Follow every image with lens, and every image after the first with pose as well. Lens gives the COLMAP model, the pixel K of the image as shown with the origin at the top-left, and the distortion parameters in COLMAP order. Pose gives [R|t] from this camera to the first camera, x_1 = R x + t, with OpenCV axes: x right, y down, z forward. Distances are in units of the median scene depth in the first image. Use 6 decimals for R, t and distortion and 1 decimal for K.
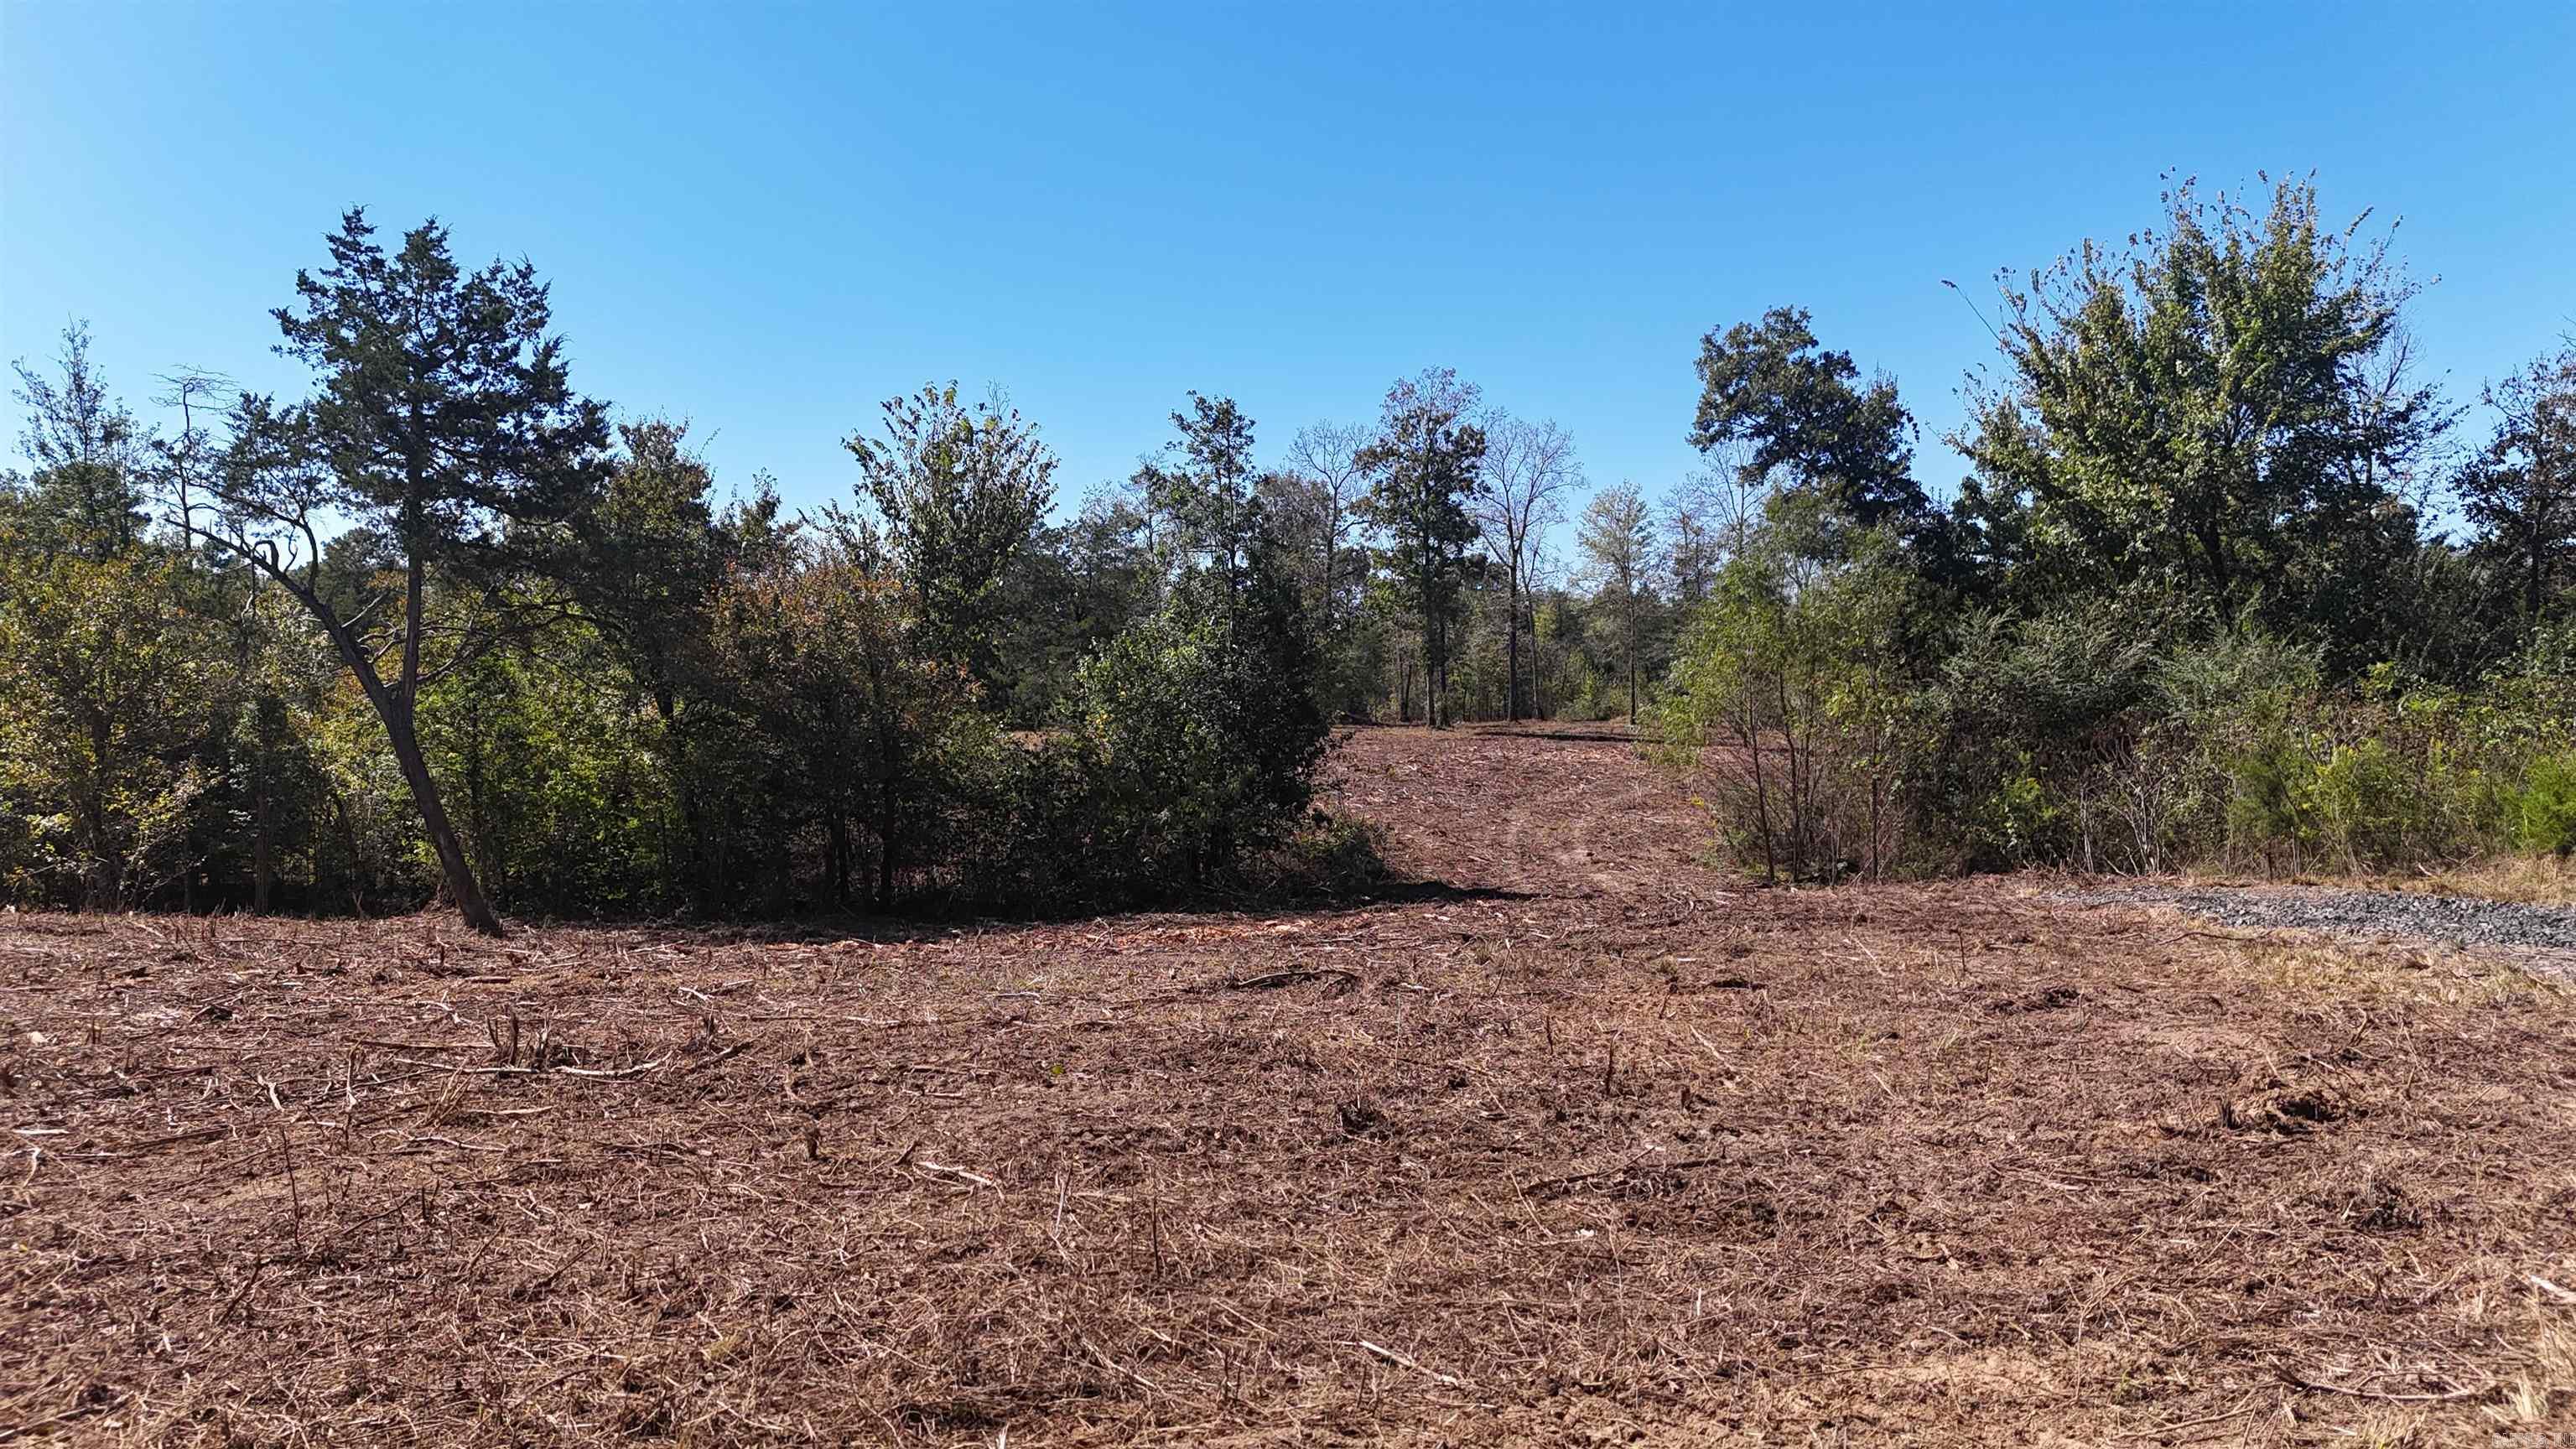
lens RADIAL K [[1890.8, 0, 1296.9], [0, 1890.8, 723.6], [0, 0, 1]] dist [0.047950, 0.001356]
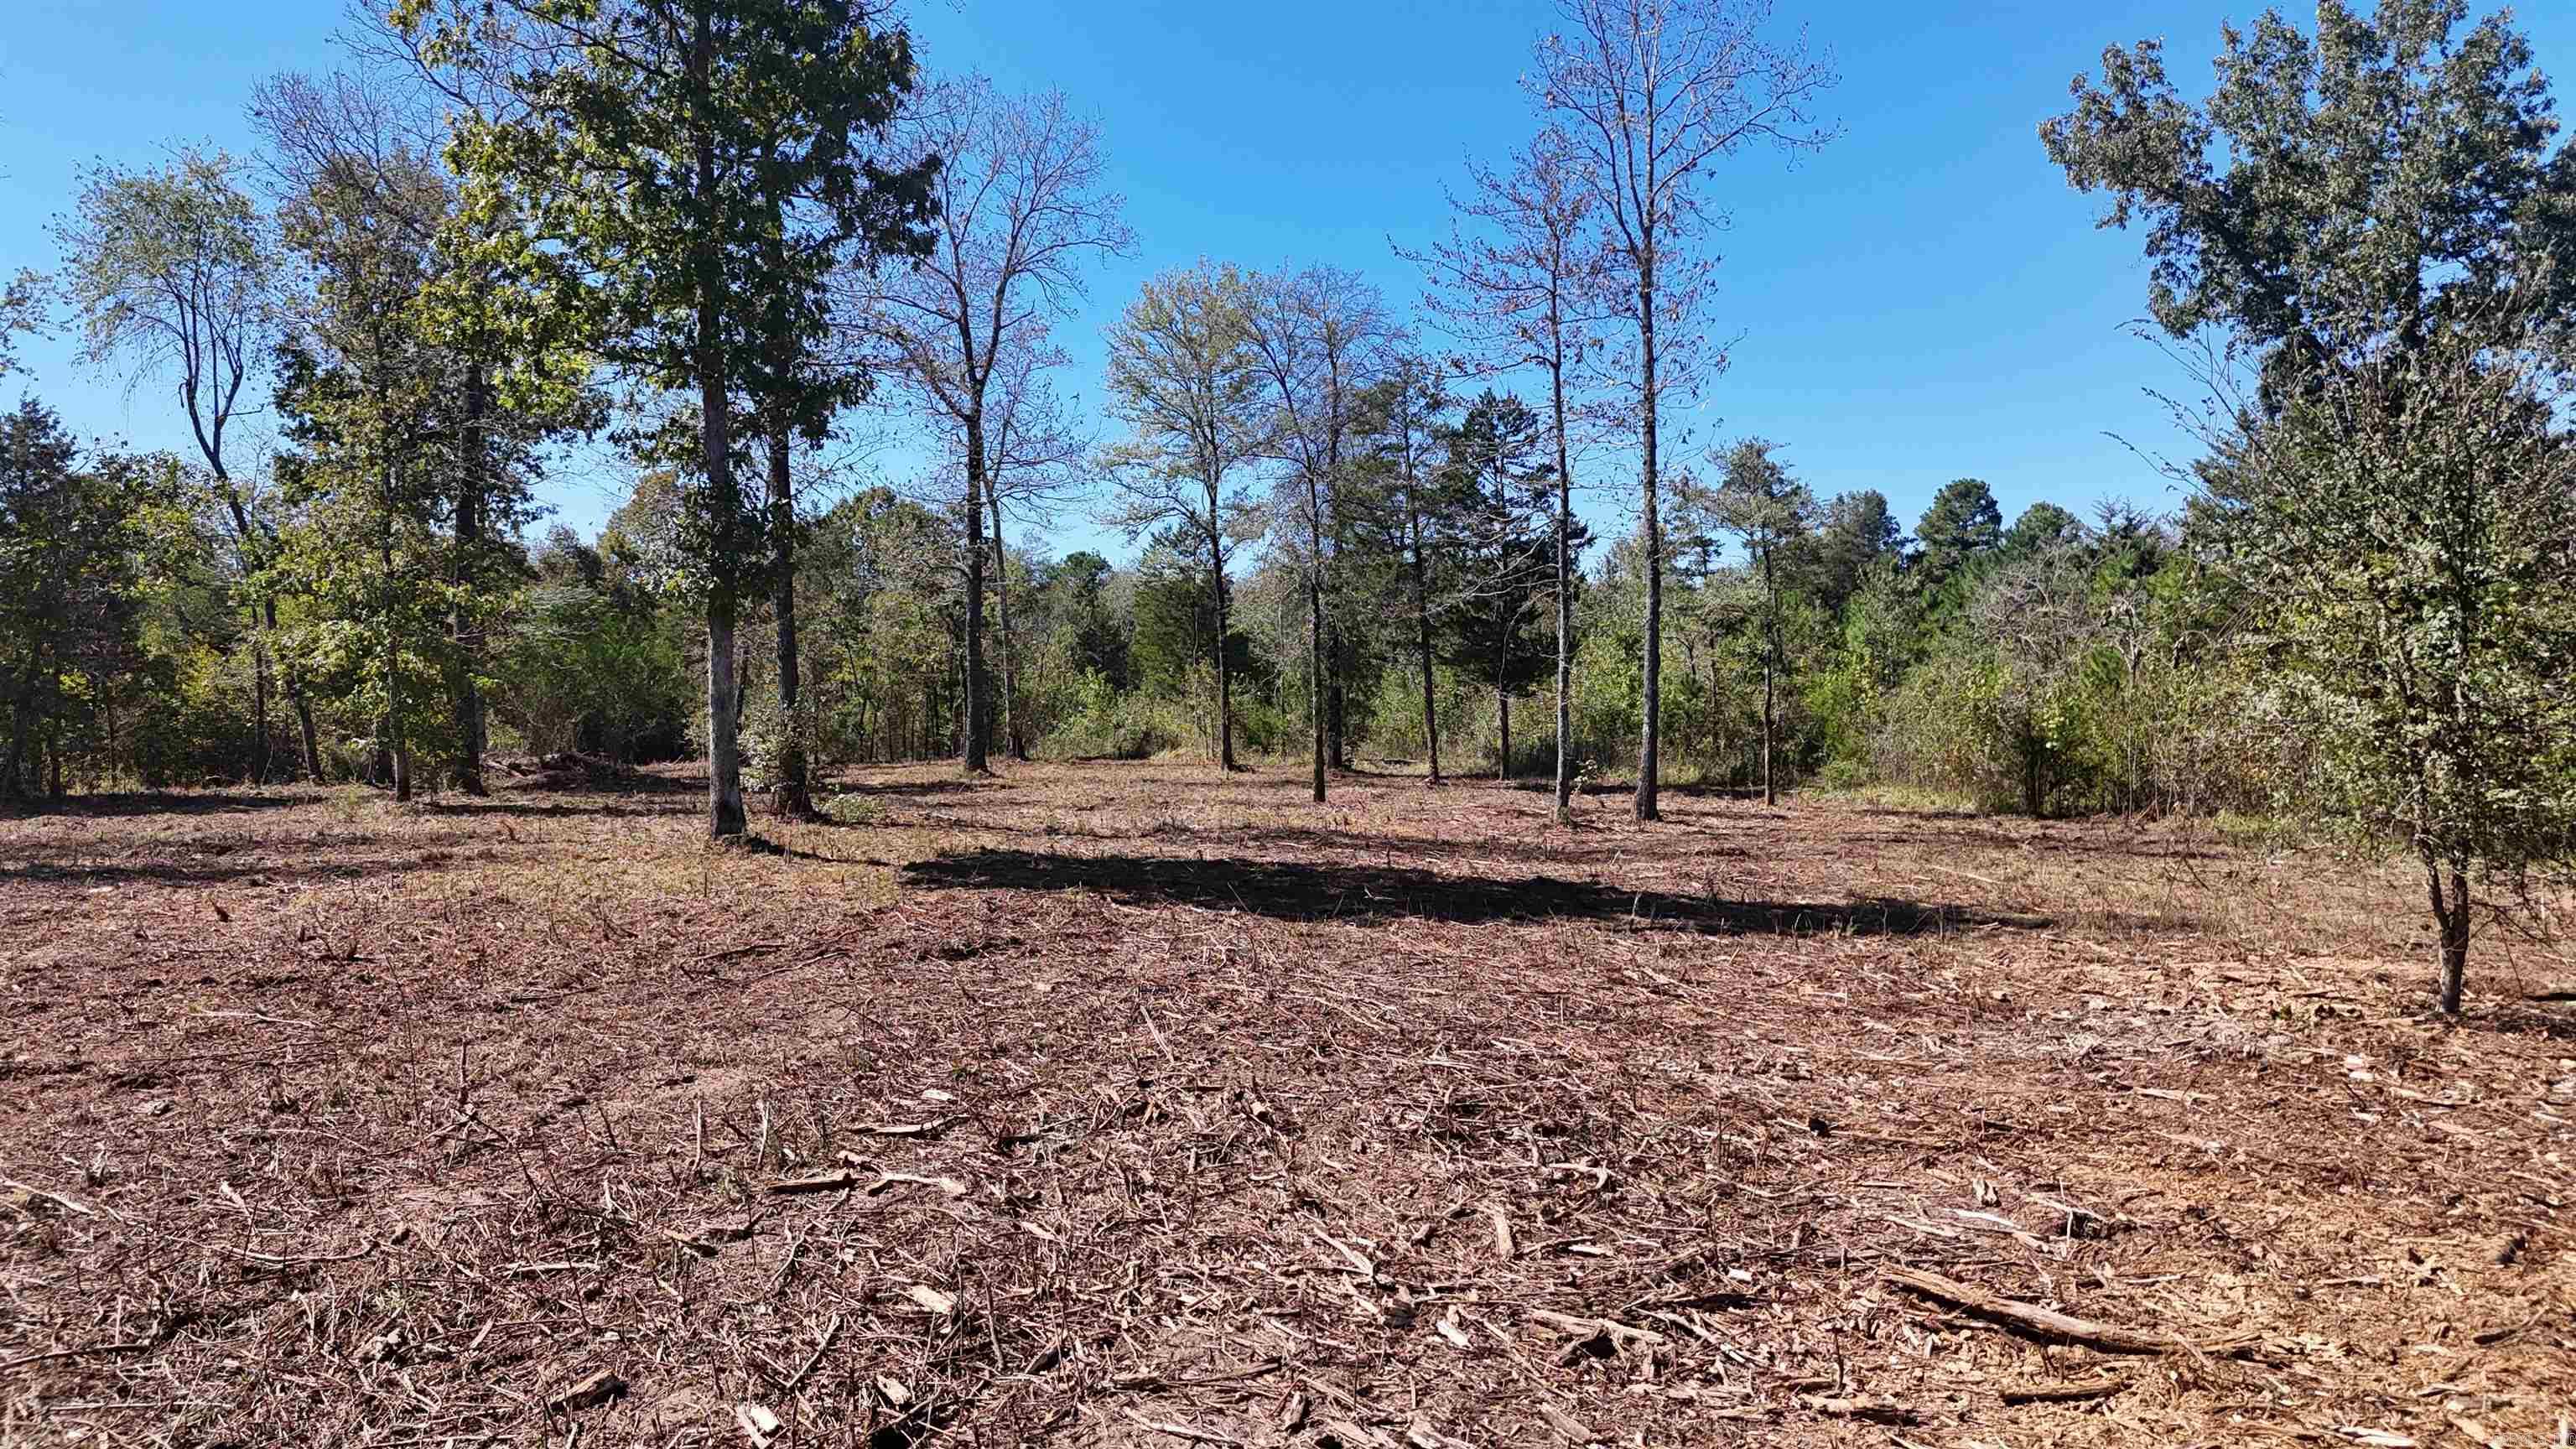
lens RADIAL K [[1872.2, 0, 1285.9], [0, 1872.2, 717.6], [0, 0, 1]] dist [0.067477, -0.070246]
pose [[0.952053, -0.004893, 0.305893, 0.065081], [0.007474, 0.999946, -0.007265, -0.011936], [-0.305841, 0.009202, 0.952038, 0.735184]]
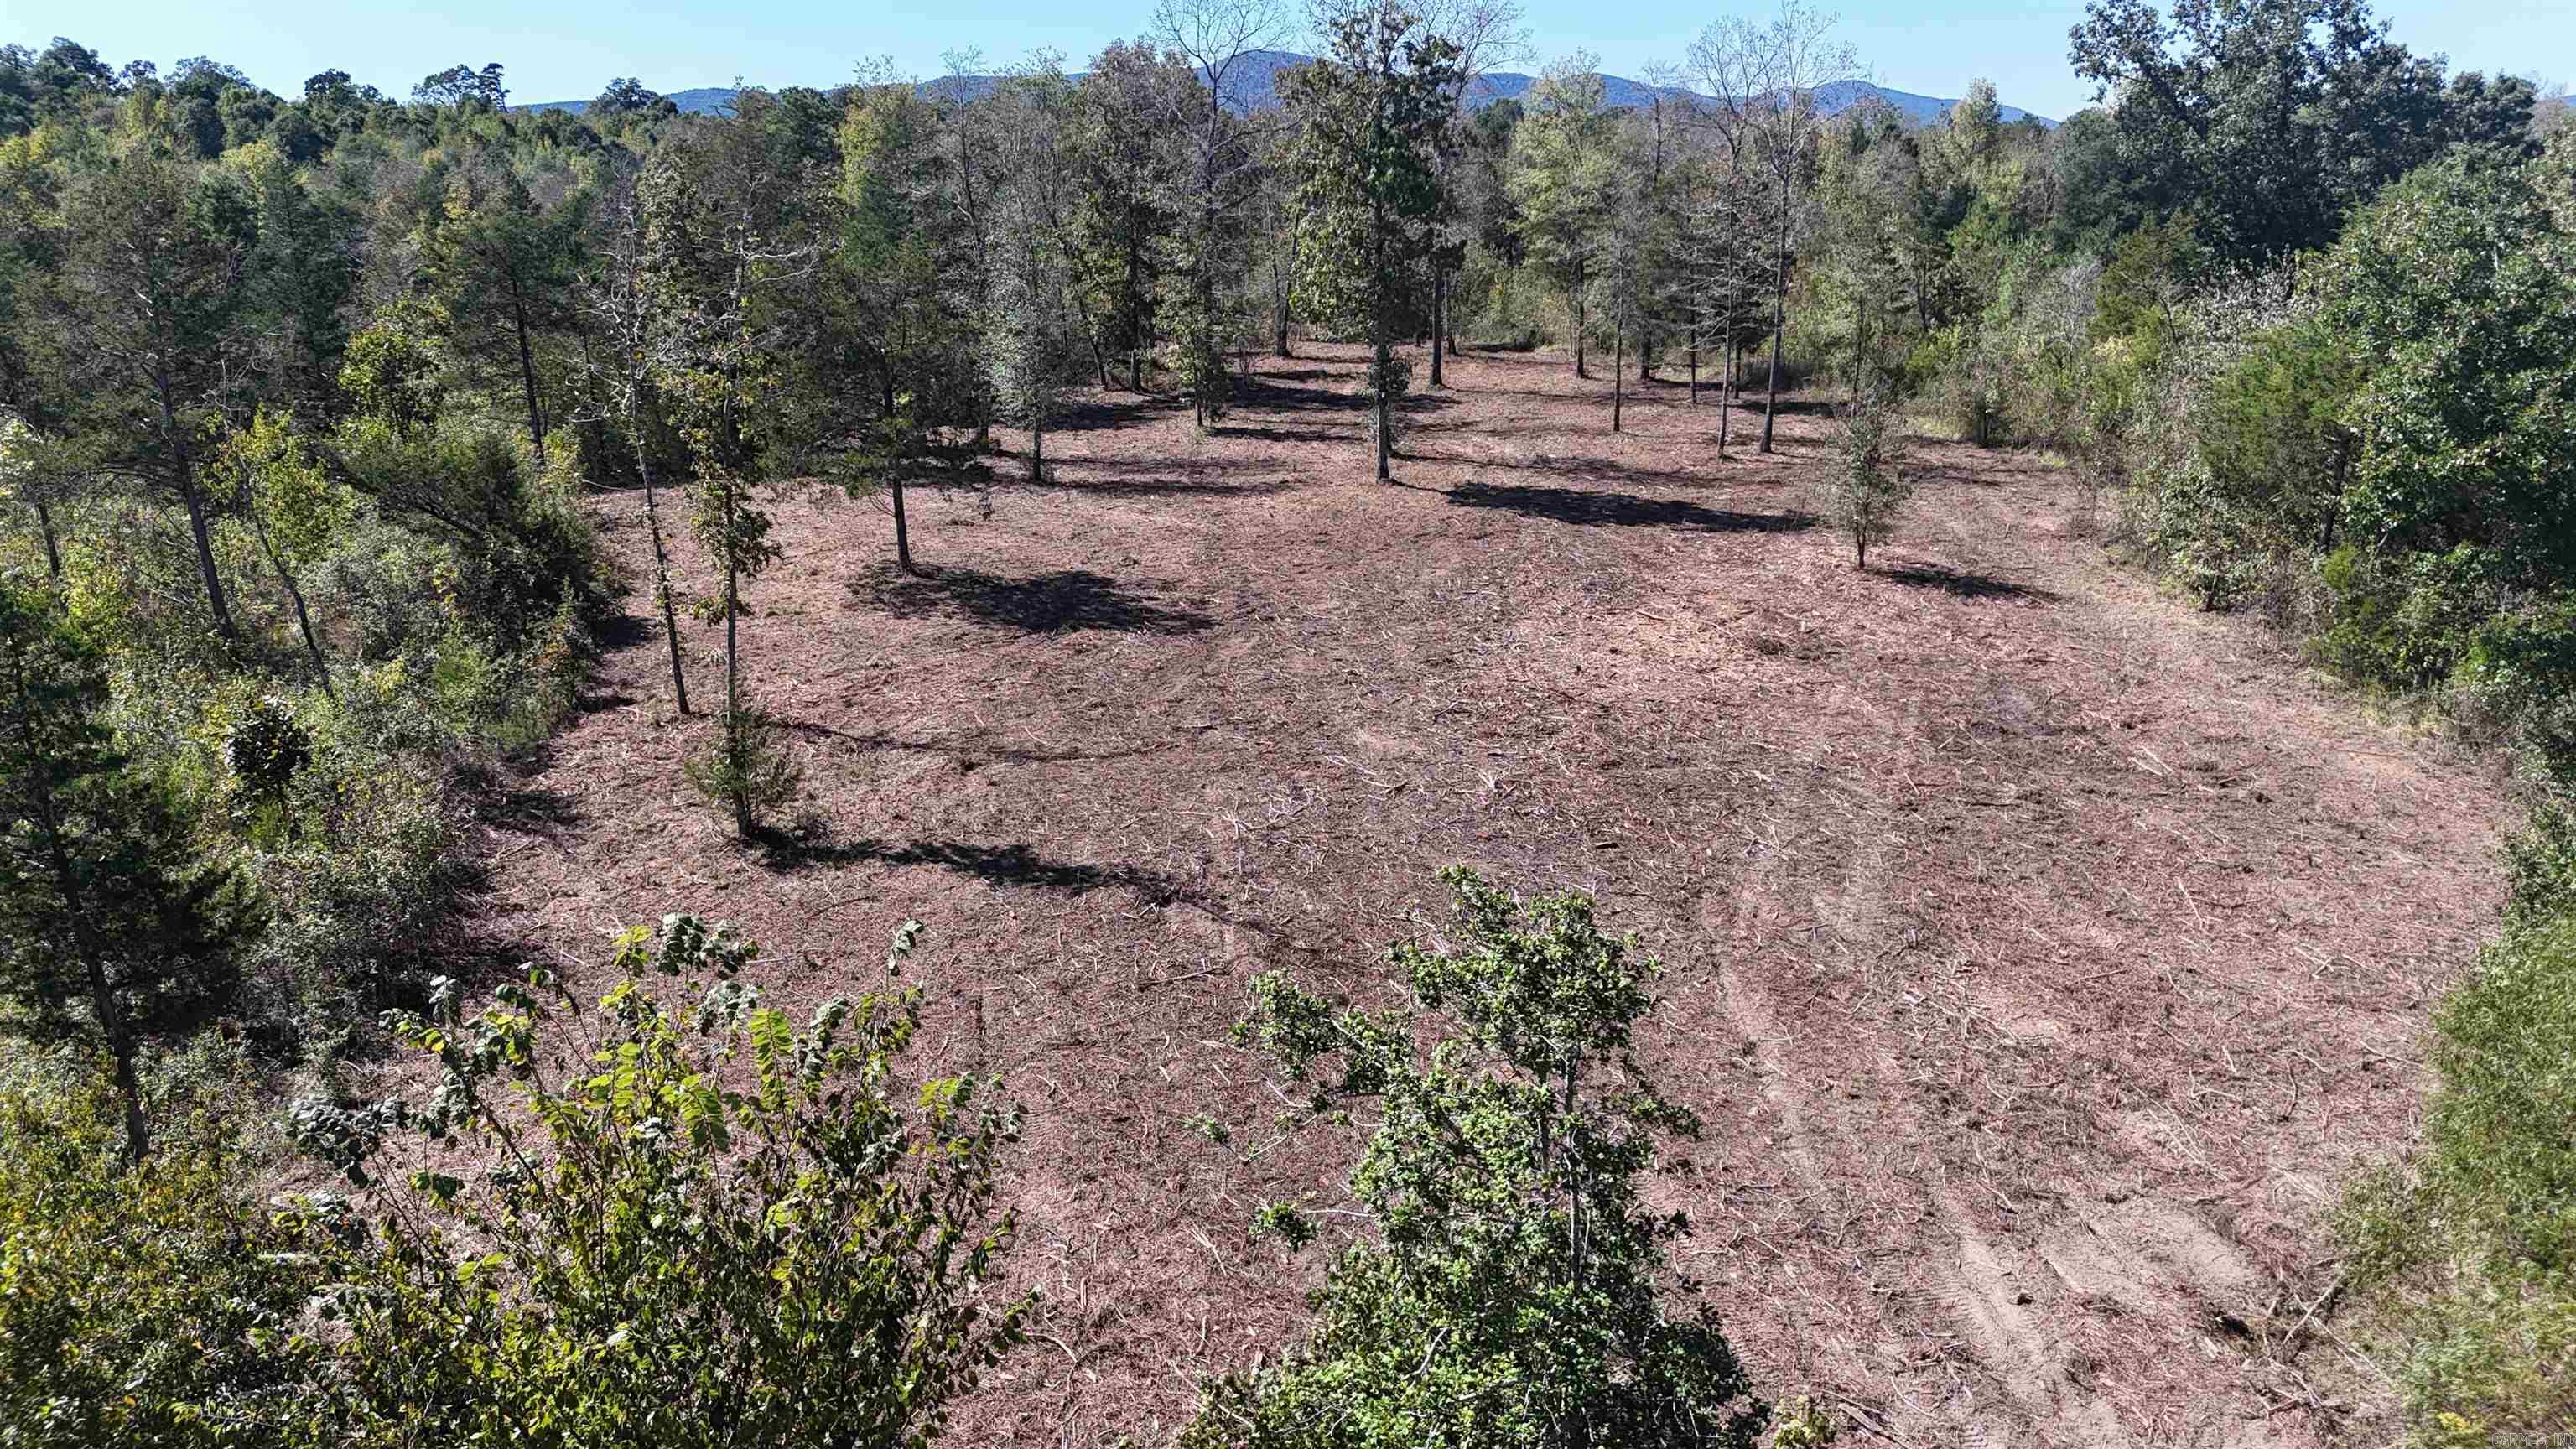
lens RADIAL K [[1872.2, 0, 1296.9], [0, 1872.2, 741.7], [0, 0, 1]] dist [0.067477, -0.070246]
pose [[0.993213, -0.039964, 0.109232, -0.045714], [0.006565, 0.956885, 0.290394, -0.111754], [-0.116127, -0.287706, 0.950652, 0.284133]]
